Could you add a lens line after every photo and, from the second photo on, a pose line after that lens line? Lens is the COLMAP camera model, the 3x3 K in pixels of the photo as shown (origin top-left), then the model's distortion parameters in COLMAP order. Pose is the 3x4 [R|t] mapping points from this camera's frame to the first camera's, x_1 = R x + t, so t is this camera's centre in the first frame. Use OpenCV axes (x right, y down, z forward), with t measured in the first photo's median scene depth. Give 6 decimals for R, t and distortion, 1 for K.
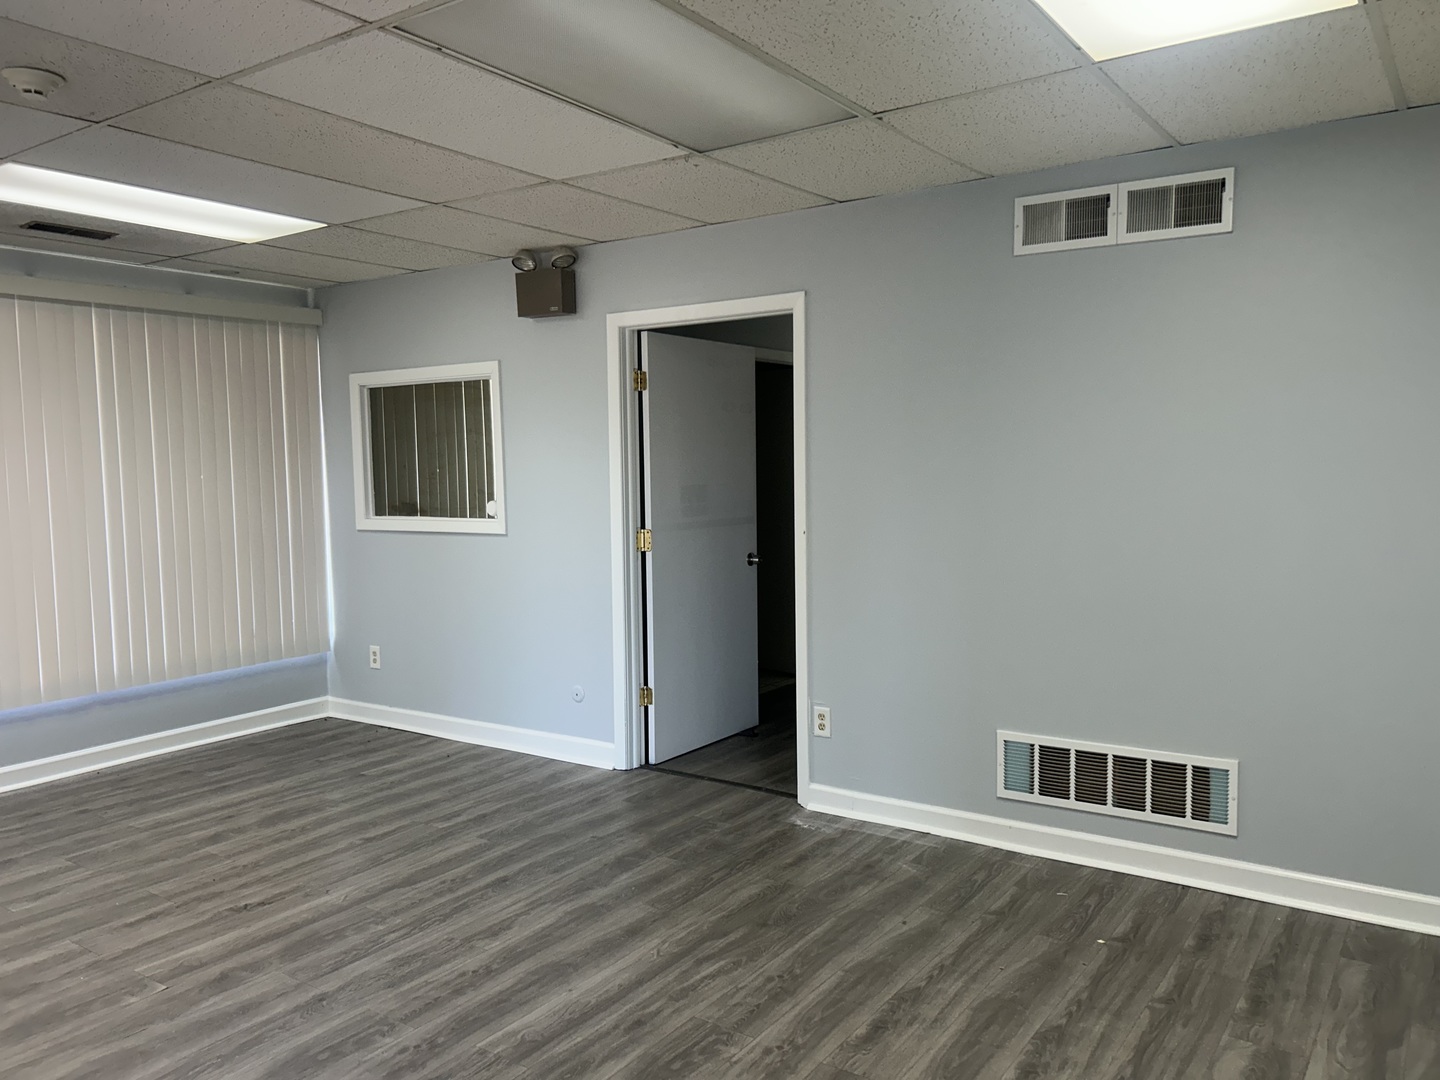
lens RADIAL K [[1086.3, 0, 711.3], [0, 1086.3, 542.1], [0, 0, 1]] dist [0.079898, -0.081886]
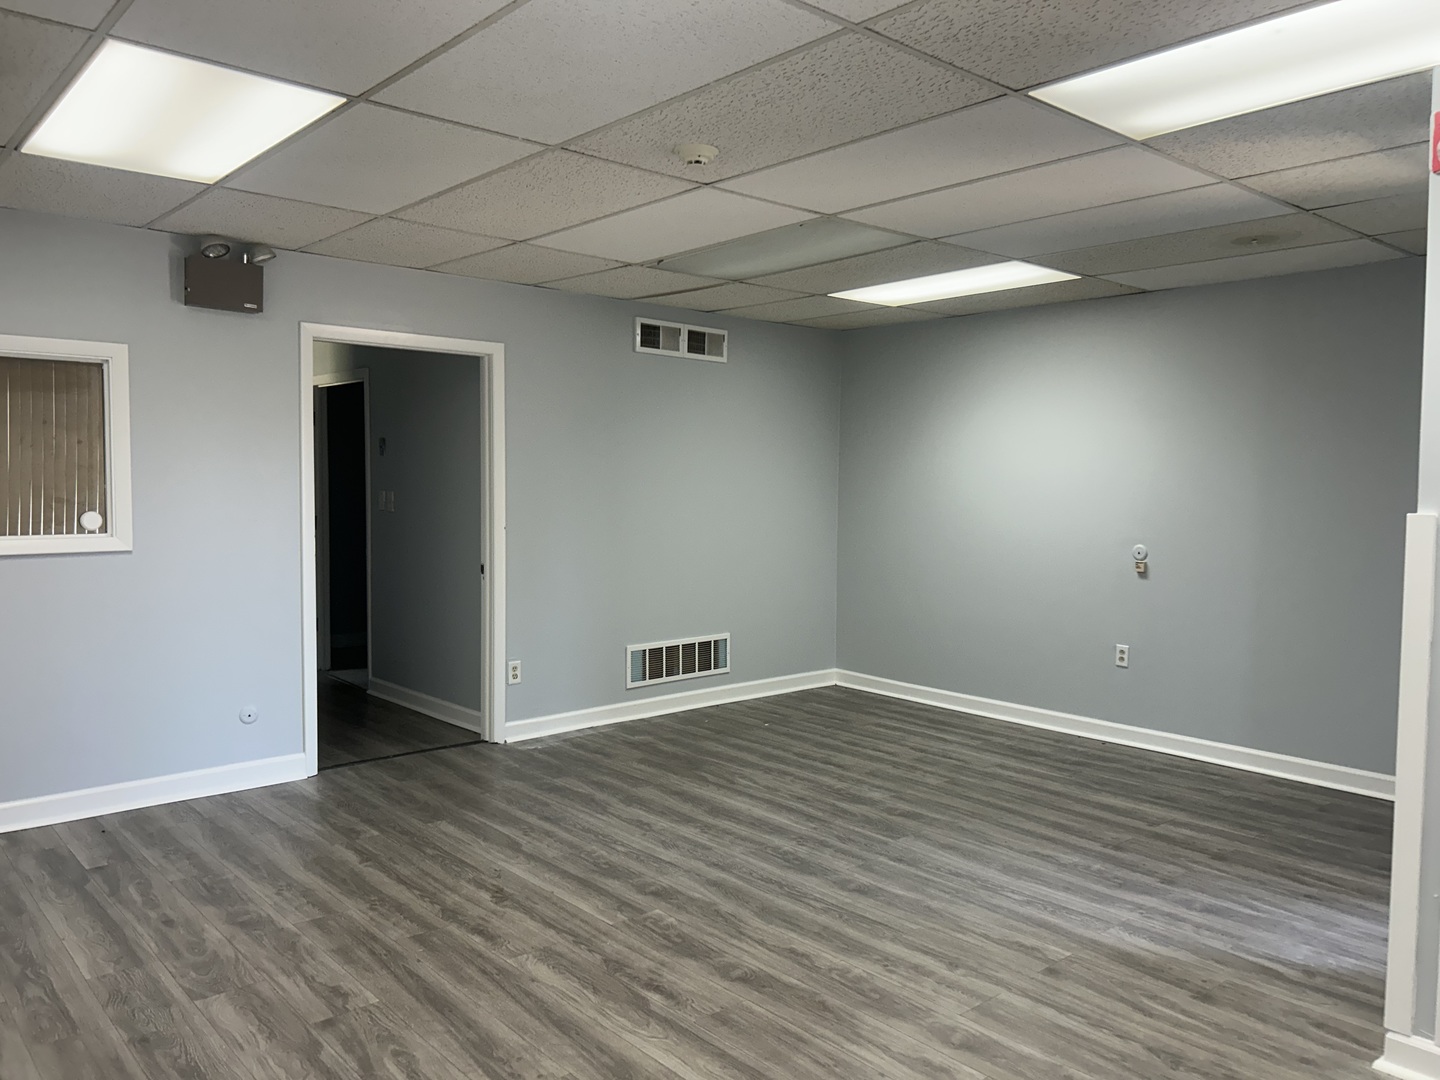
lens RADIAL K [[1086.3, 0, 711.3], [0, 1086.3, 542.1], [0, 0, 1]] dist [0.079898, -0.081886]
pose [[0.236095, -0.038754, 0.970957, -1.334552], [0.060919, 0.997829, 0.025014, -0.011983], [-0.969819, 0.053244, 0.237943, 0.540526]]
